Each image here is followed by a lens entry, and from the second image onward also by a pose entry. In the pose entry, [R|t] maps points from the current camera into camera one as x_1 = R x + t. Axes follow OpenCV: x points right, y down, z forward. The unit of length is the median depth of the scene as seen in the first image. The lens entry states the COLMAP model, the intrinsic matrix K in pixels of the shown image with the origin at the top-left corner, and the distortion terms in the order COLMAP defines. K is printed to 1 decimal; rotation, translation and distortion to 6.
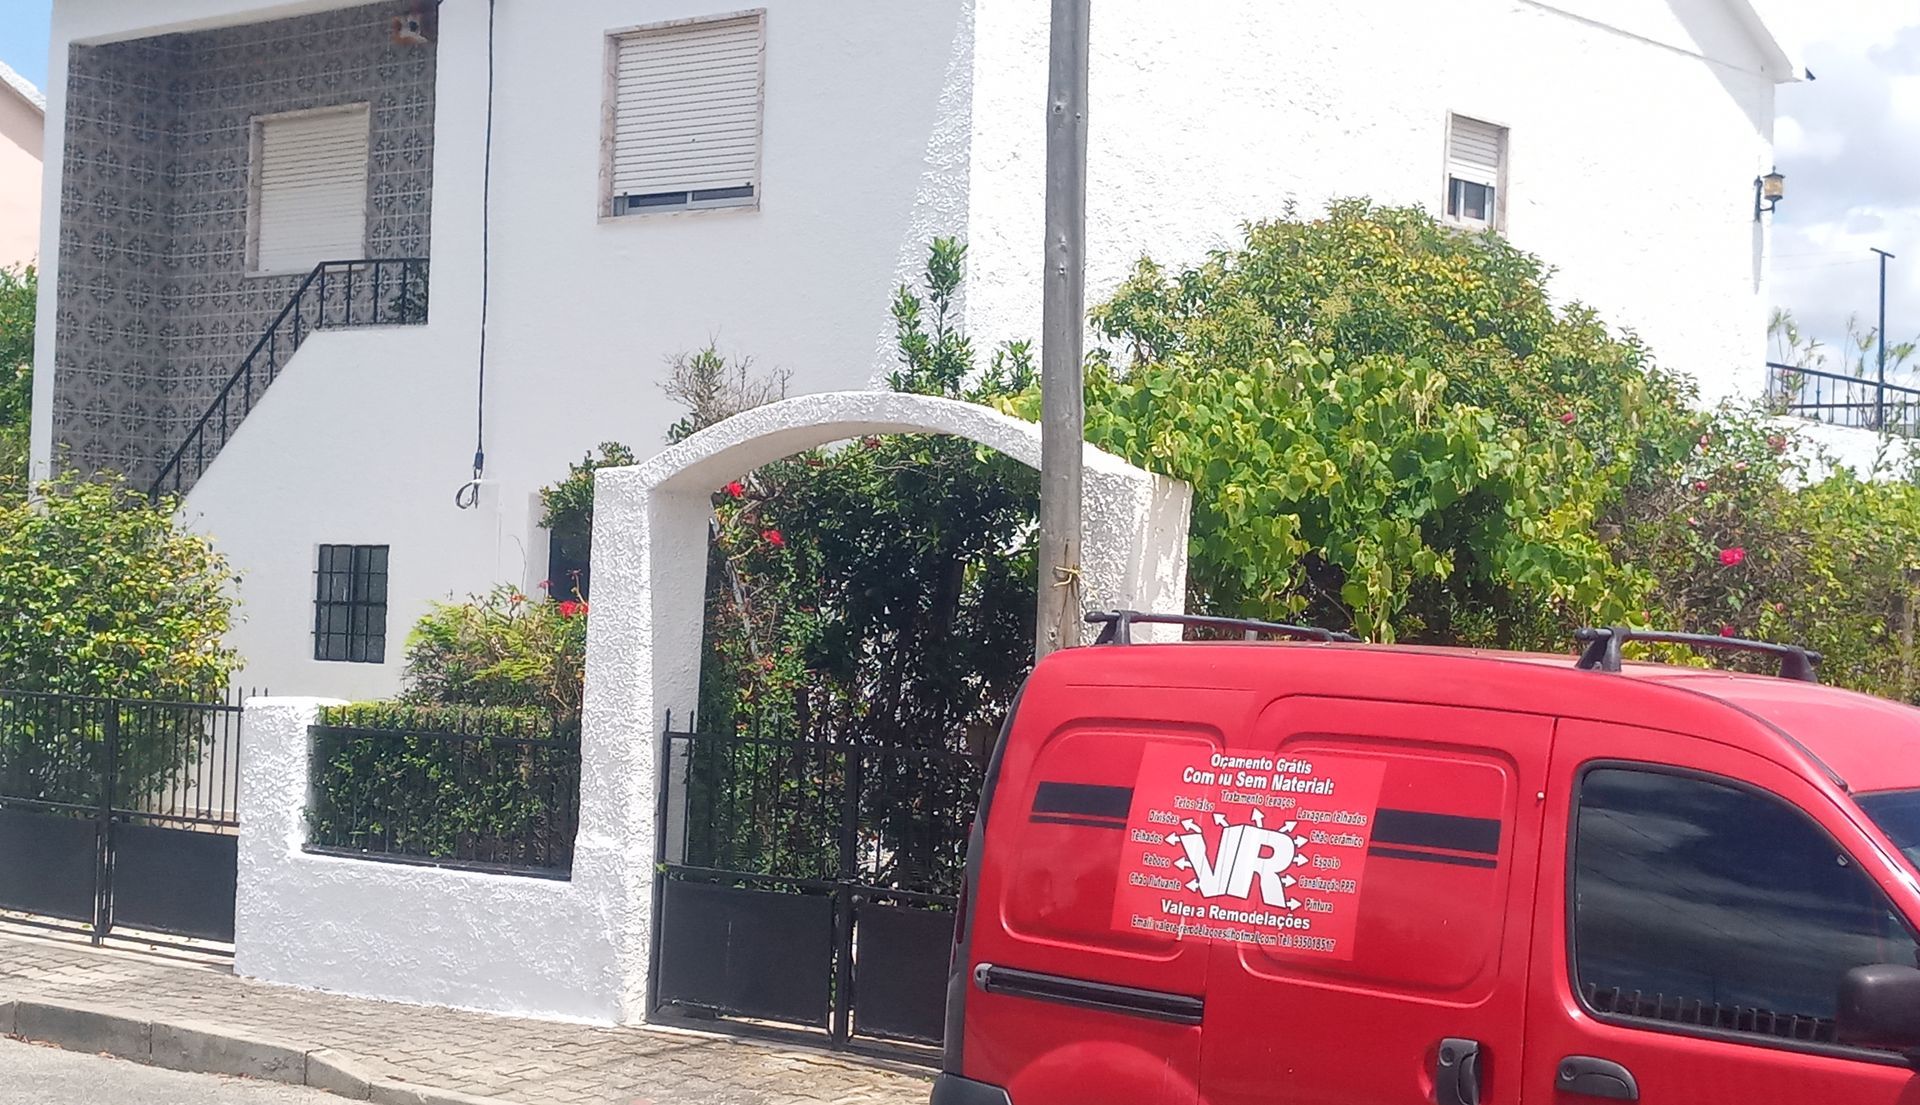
lens RADIAL K [[3186.9, 0, 962.2], [0, 3186.9, 579.8], [0, 0, 1]] dist [0.076022, 0.000000]
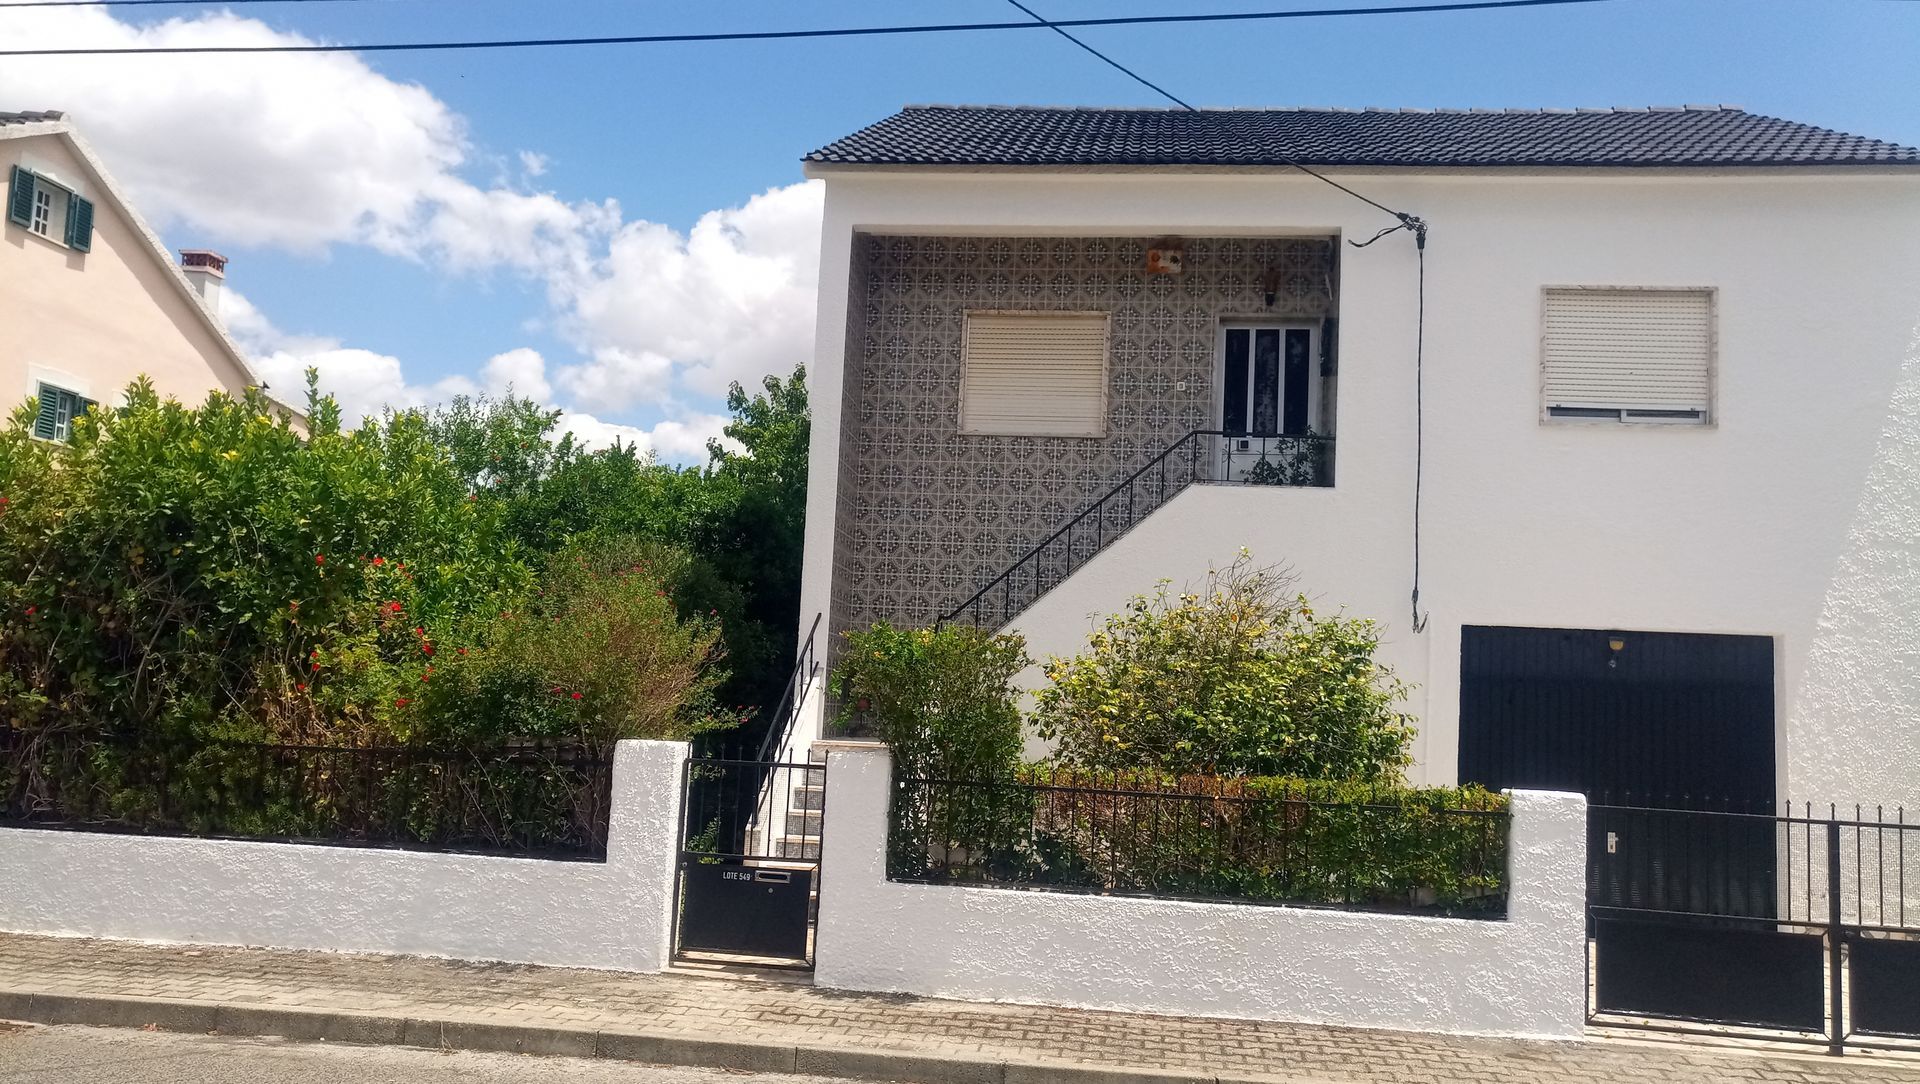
lens RADIAL K [[1513.1, 0, 962.8], [0, 1513.1, 565.7], [0, 0, 1]] dist [0.016171, 0.013315]
pose [[0.828415, 0.053959, 0.557509, -0.697993], [-0.026914, 0.998034, -0.056603, -0.010589], [-0.559467, 0.031886, 0.828239, 0.636501]]
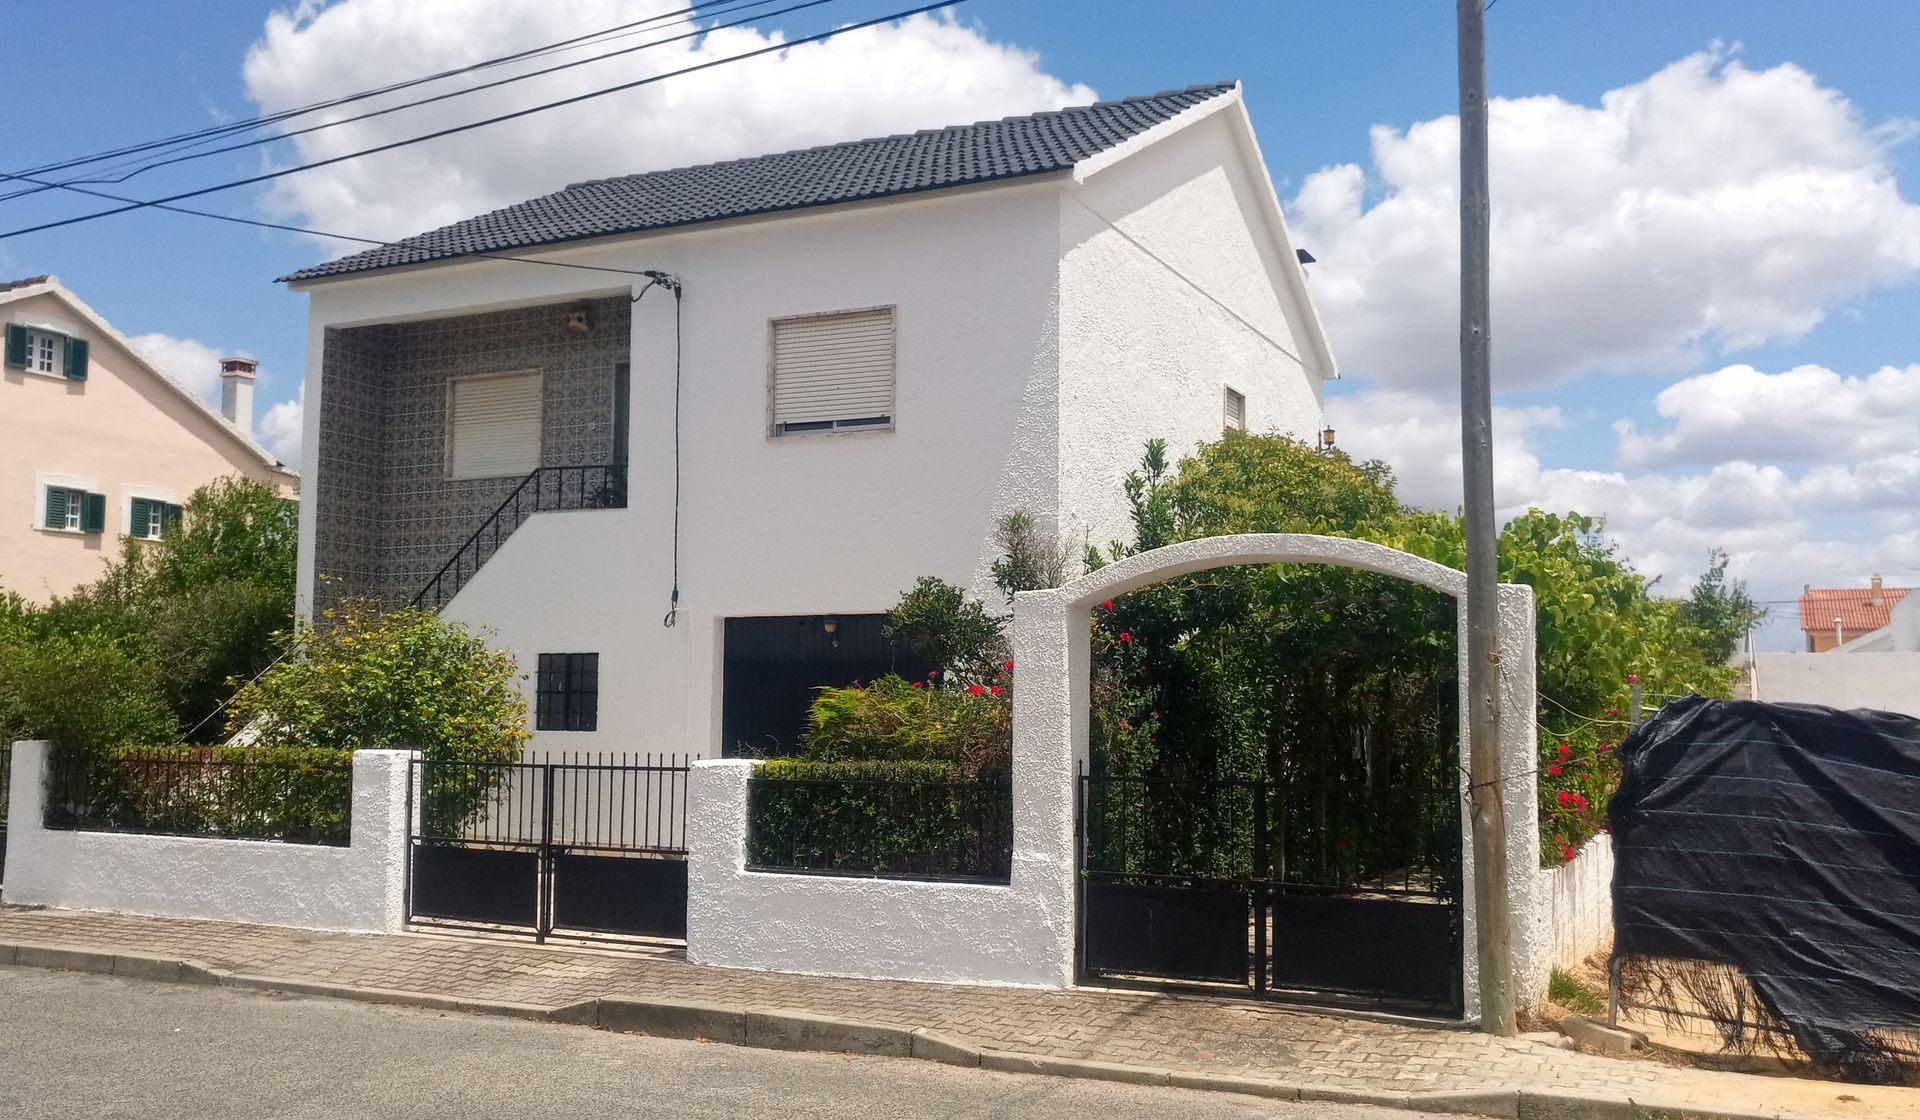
lens RADIAL K [[1642.2, 0, 961.9], [0, 1642.2, 598.9], [0, 0, 1]] dist [0.012936, 0.008967]
pose [[0.965042, -0.012633, 0.261789, -0.241792], [0.023006, 0.999065, -0.036598, -0.004245], [-0.261082, 0.041341, 0.964431, 0.221209]]
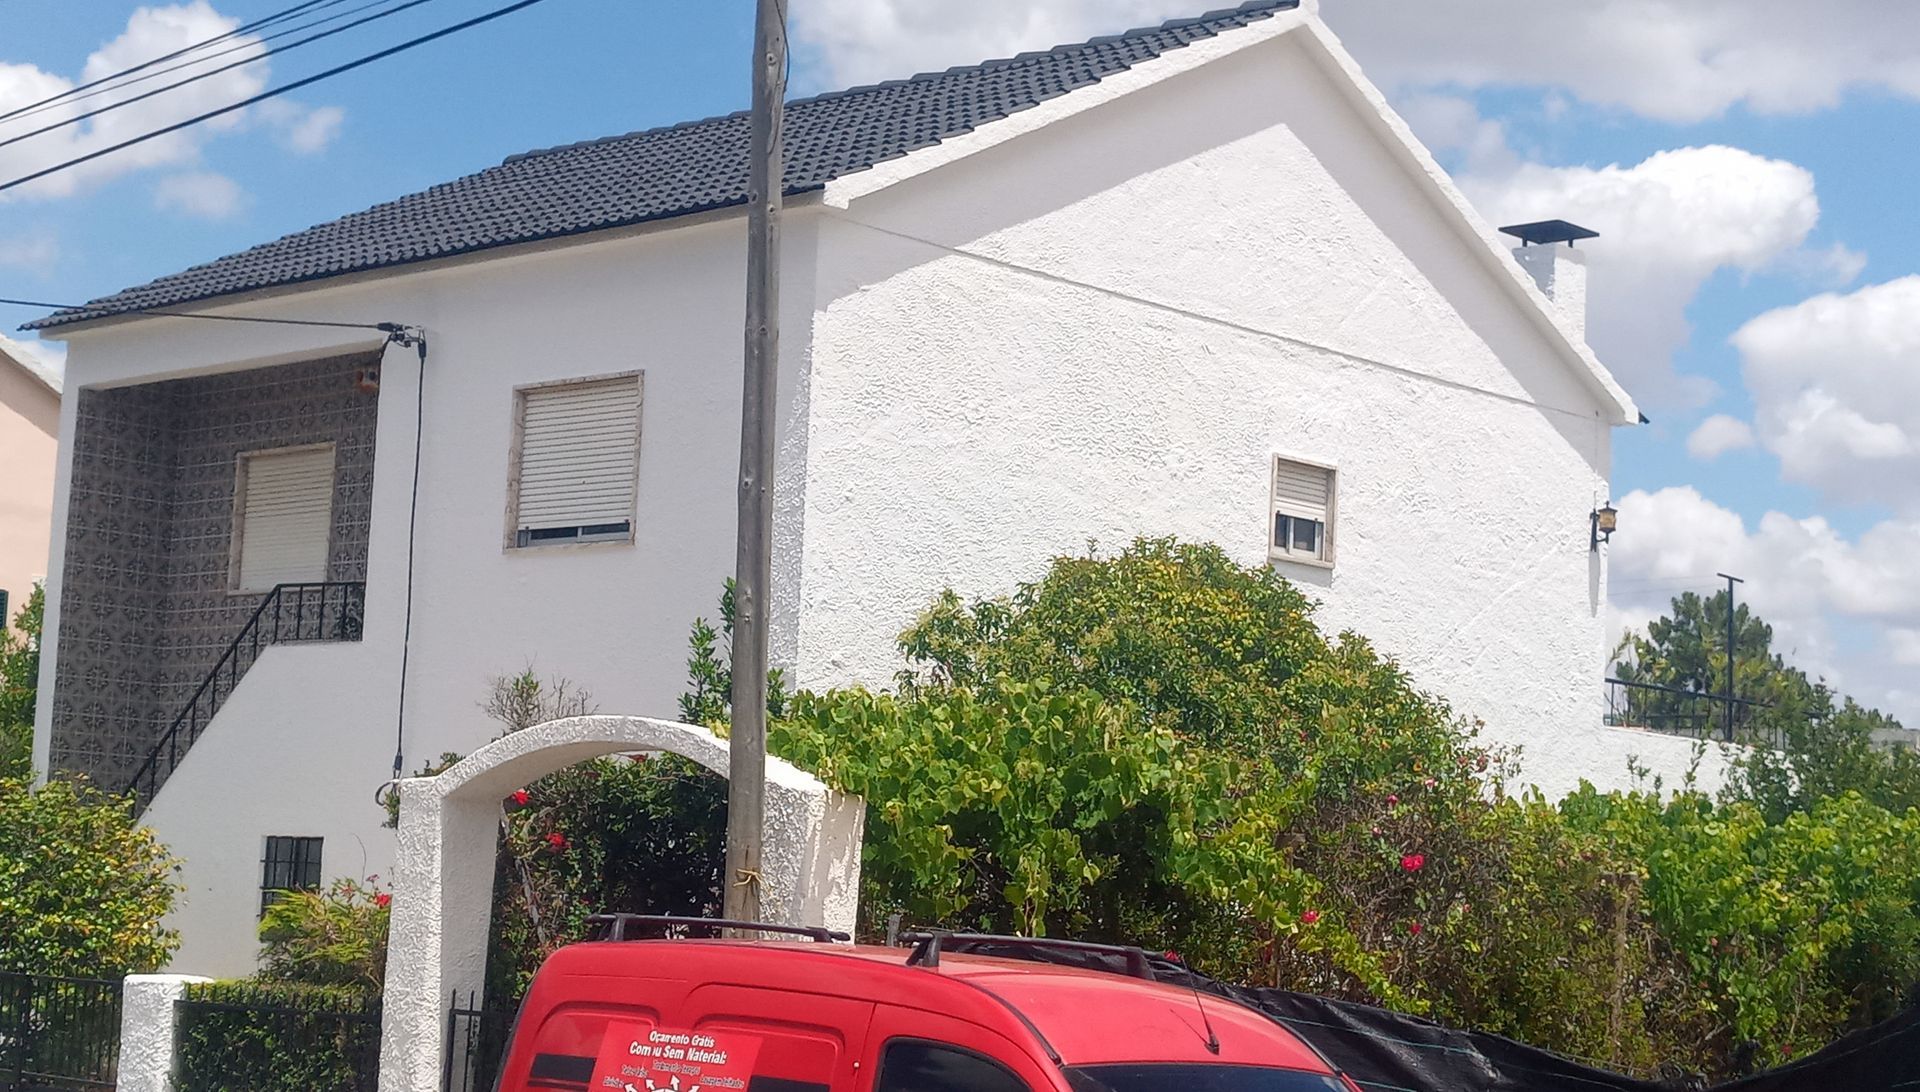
lens RADIAL K [[3088.5, 0, 945.4], [0, 3088.5, 549.2], [0, 0, 1]] dist [0.102789, 0.000000]
pose [[0.998850, 0.004495, -0.047742, 0.099661], [-0.009242, 0.994977, -0.099674, -0.005300], [0.047055, 0.100000, 0.993874, -0.089392]]
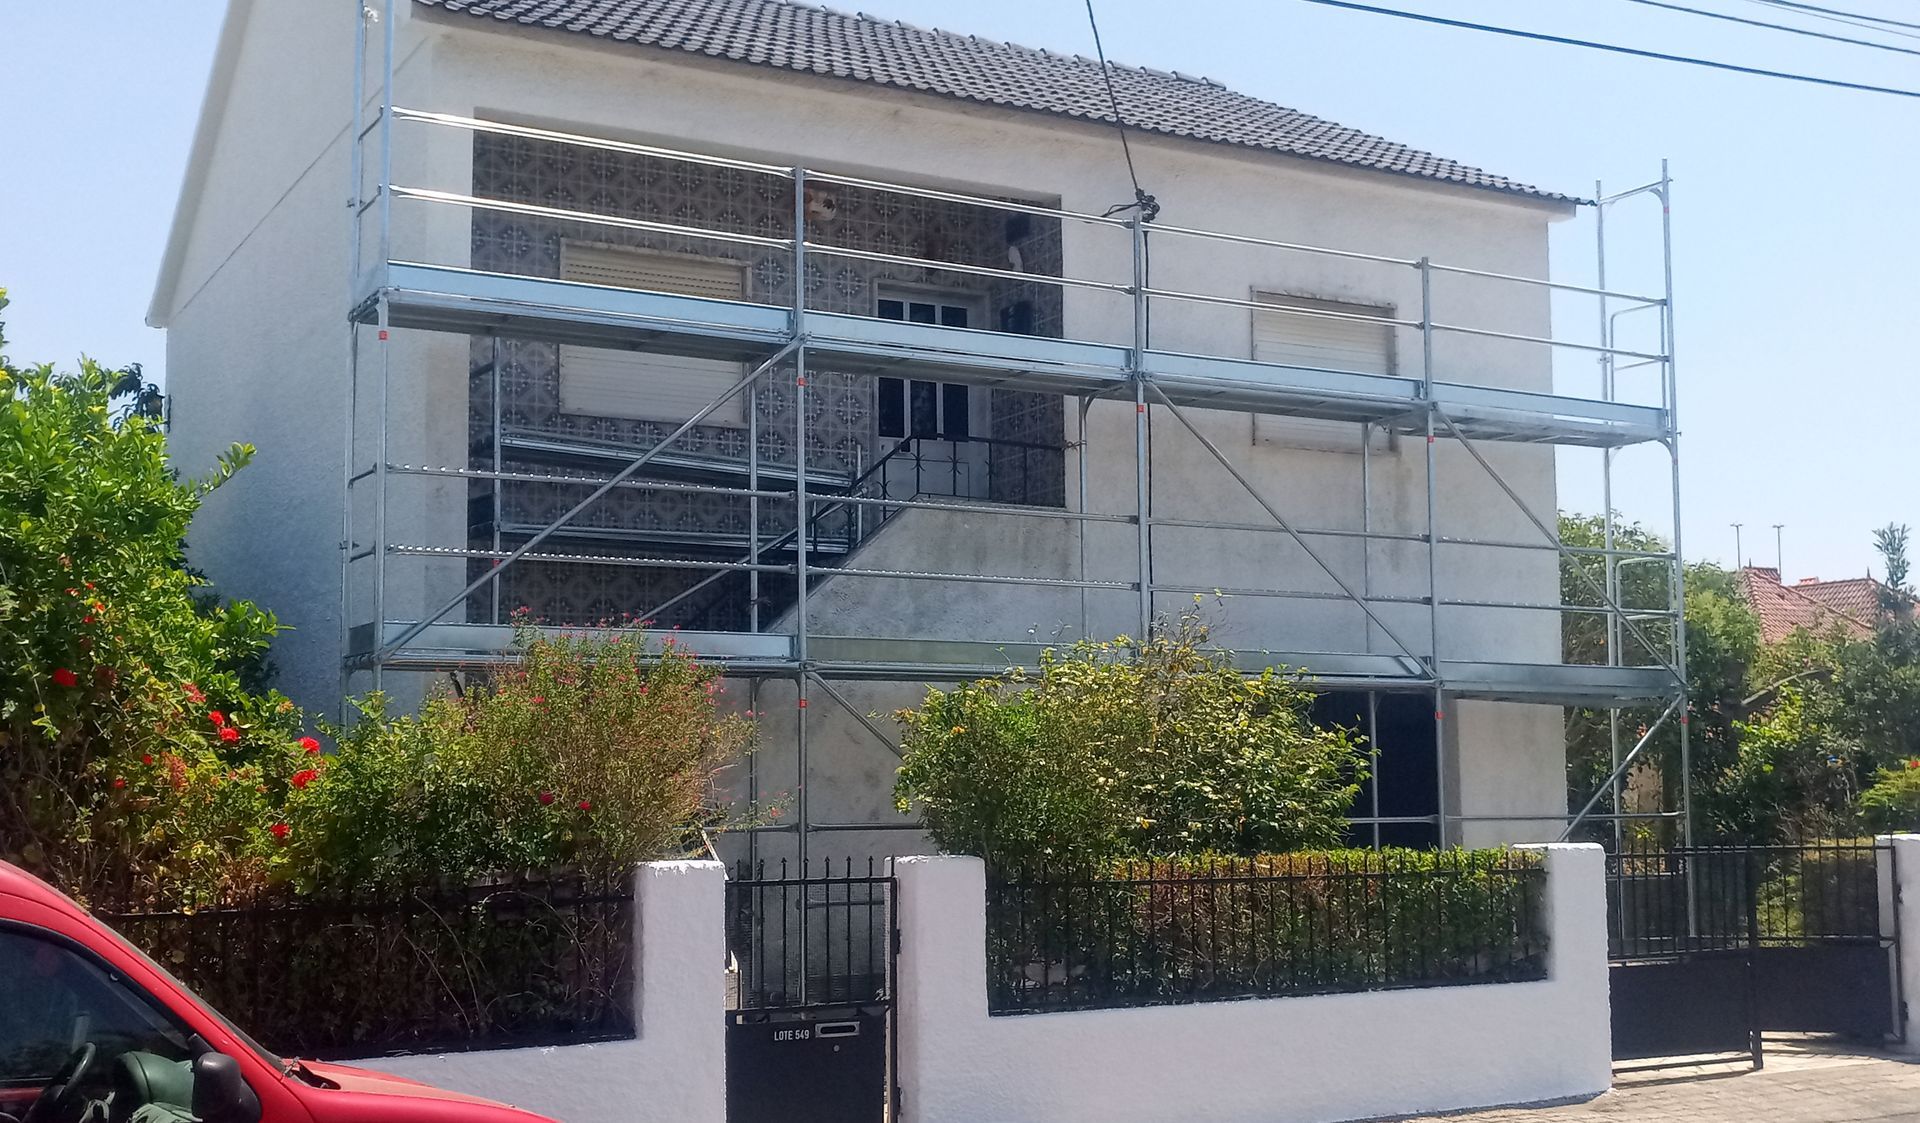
lens RADIAL K [[2196.3, 0, 942.1], [0, 2196.3, 588.3], [0, 0, 1]] dist [0.031559, 0.000000]
pose [[0.328903, 0.046042, 0.943240, -0.973498], [0.005418, 0.998702, -0.050639, -0.016552], [-0.944348, 0.021766, 0.328227, 0.877967]]
